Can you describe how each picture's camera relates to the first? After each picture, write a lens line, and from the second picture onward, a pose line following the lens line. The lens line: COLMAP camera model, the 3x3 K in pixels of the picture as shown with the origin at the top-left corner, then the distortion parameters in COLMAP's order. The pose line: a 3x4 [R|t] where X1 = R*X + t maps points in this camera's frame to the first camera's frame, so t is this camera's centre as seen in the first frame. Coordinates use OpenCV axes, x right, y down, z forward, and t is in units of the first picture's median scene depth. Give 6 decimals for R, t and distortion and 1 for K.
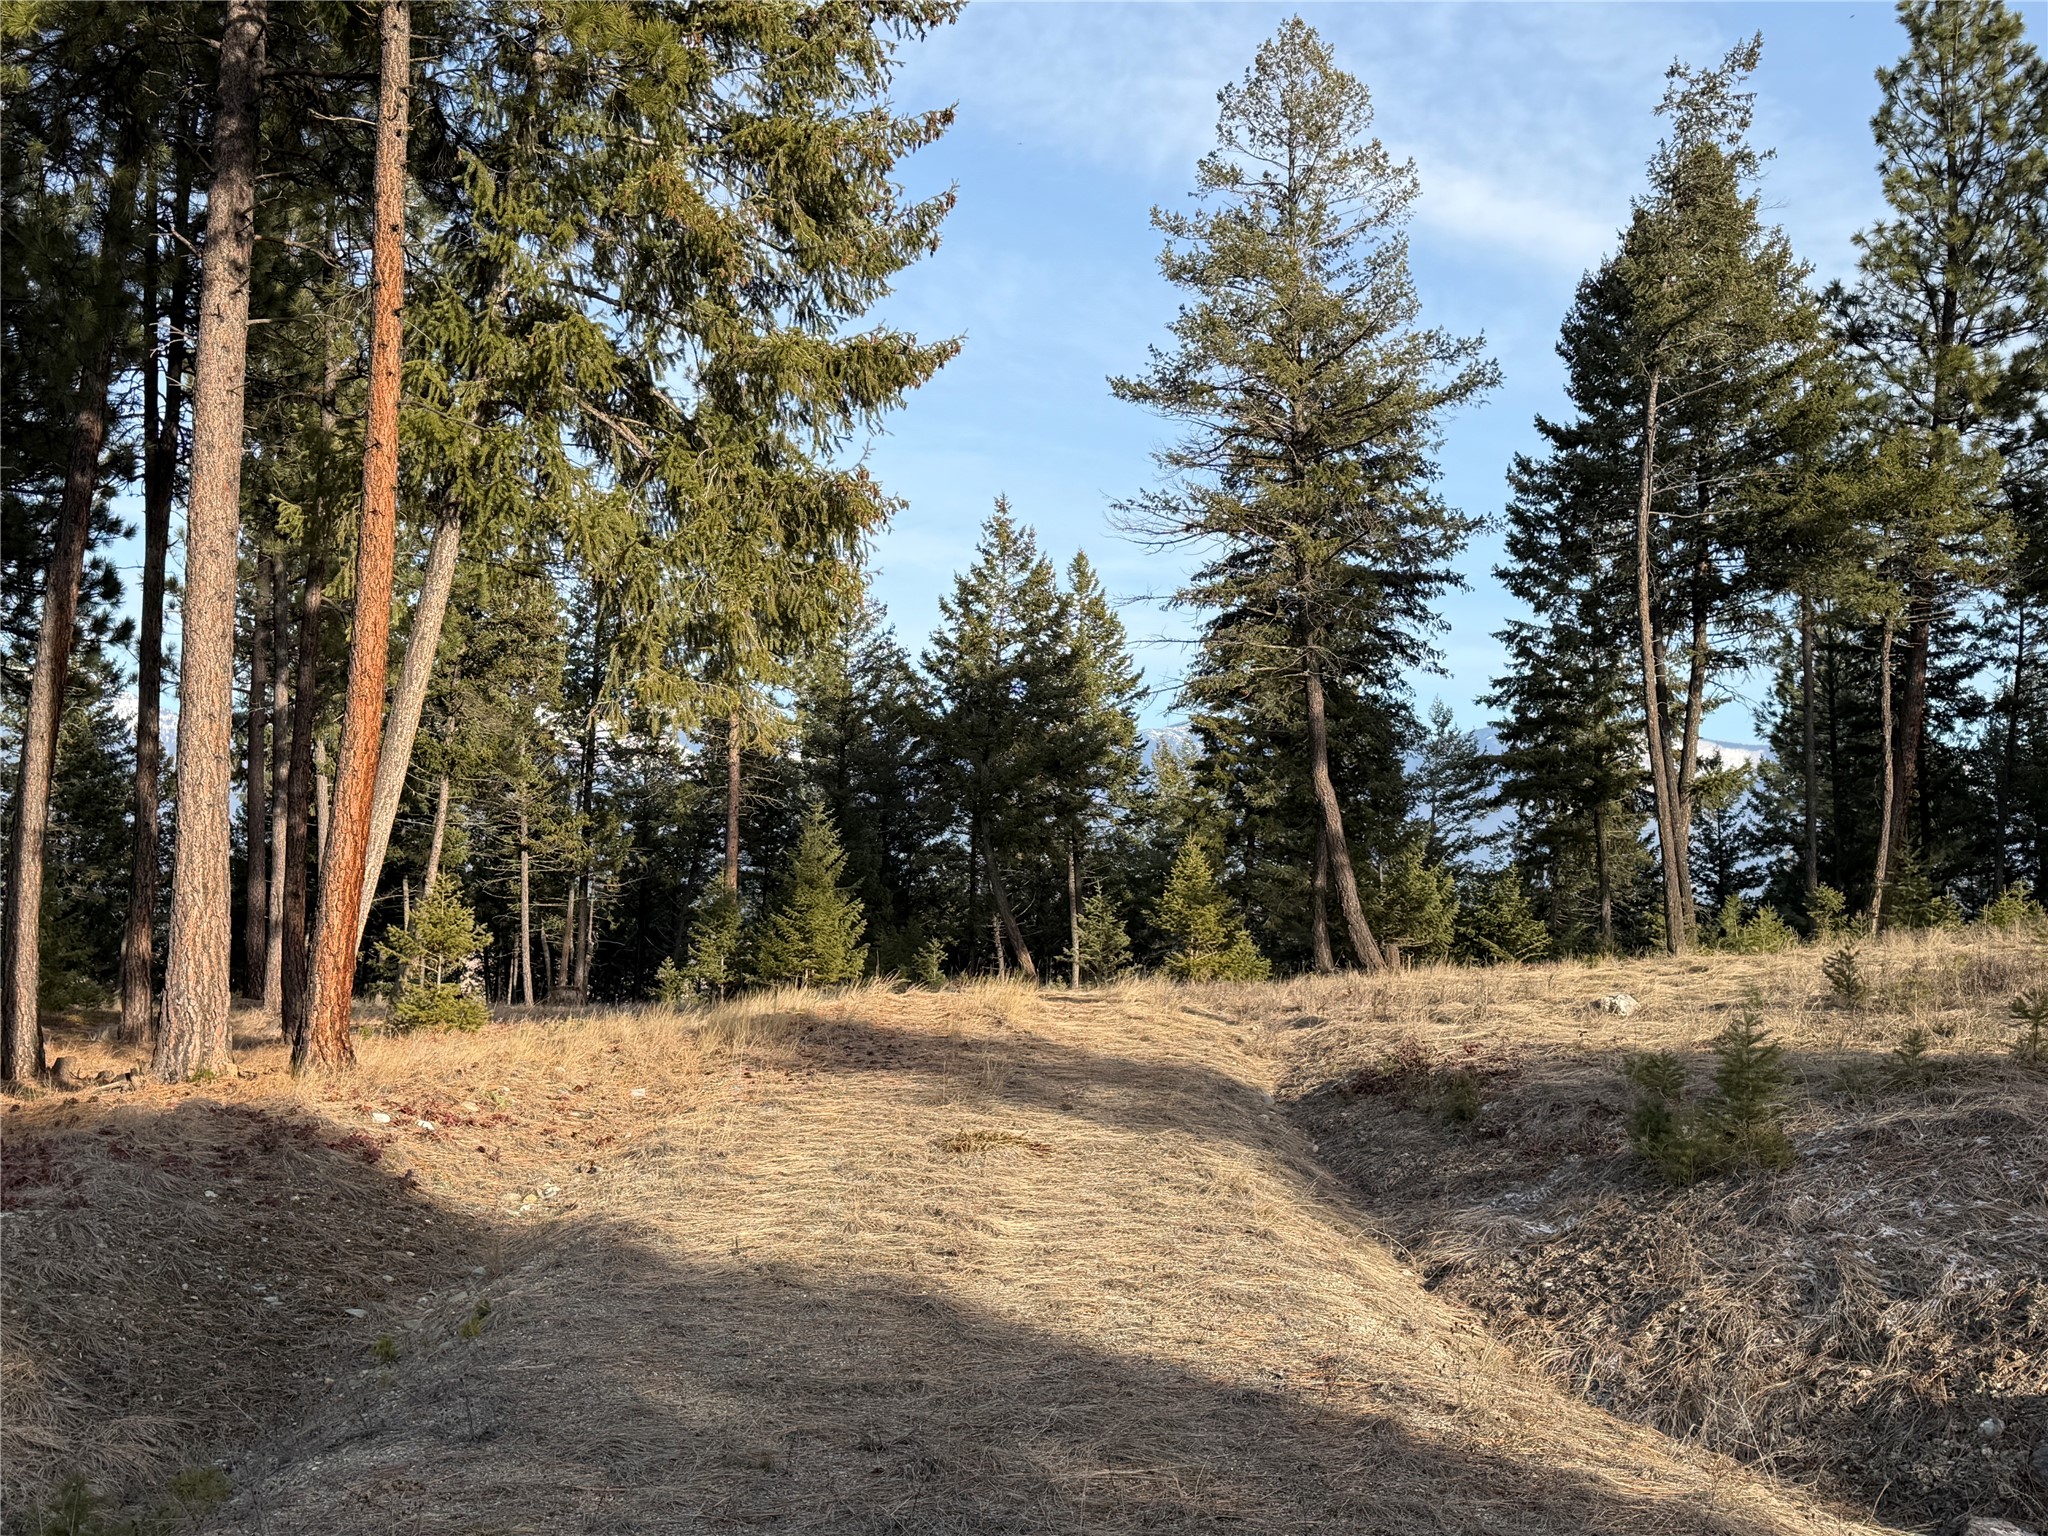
lens RADIAL K [[2264.5, 0, 1027.2], [0, 2264.5, 767.1], [0, 0, 1]] dist [0.002030, 0.000000]
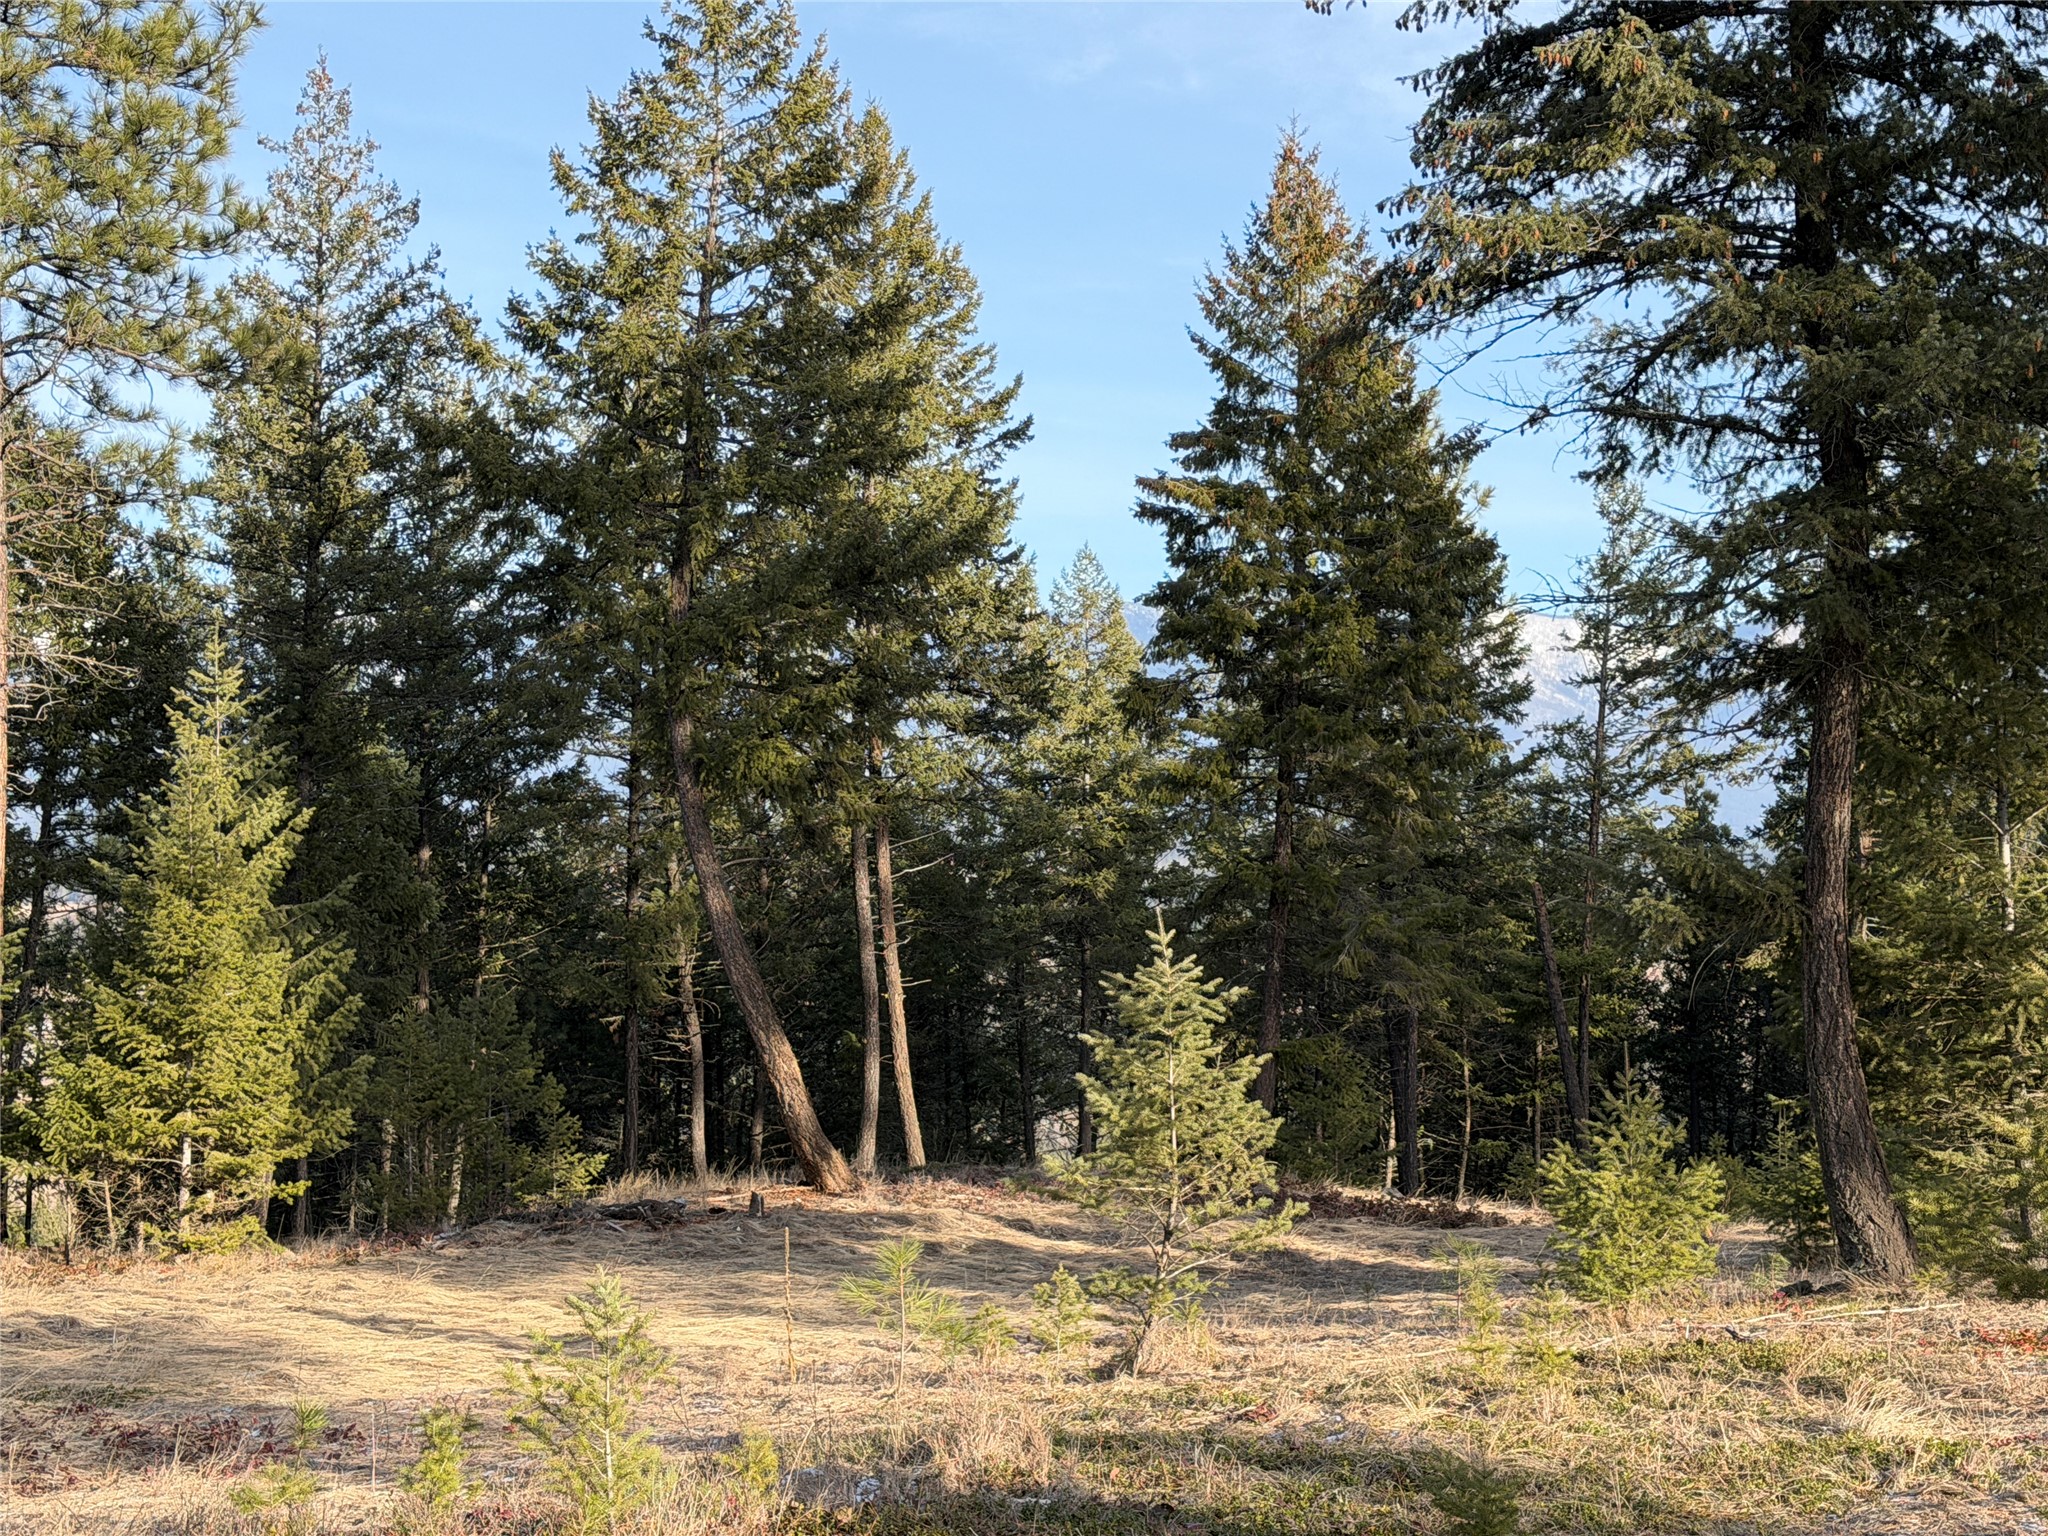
lens RADIAL K [[3181.0, 0, 1019.1], [0, 3181.0, 775.8], [0, 0, 1]] dist [0.135439, 0.000000]
pose [[0.993476, -0.007211, 0.113812, -0.021942], [0.003253, 0.999385, 0.034917, 0.013606], [-0.113994, -0.034319, 0.992888, 0.430429]]
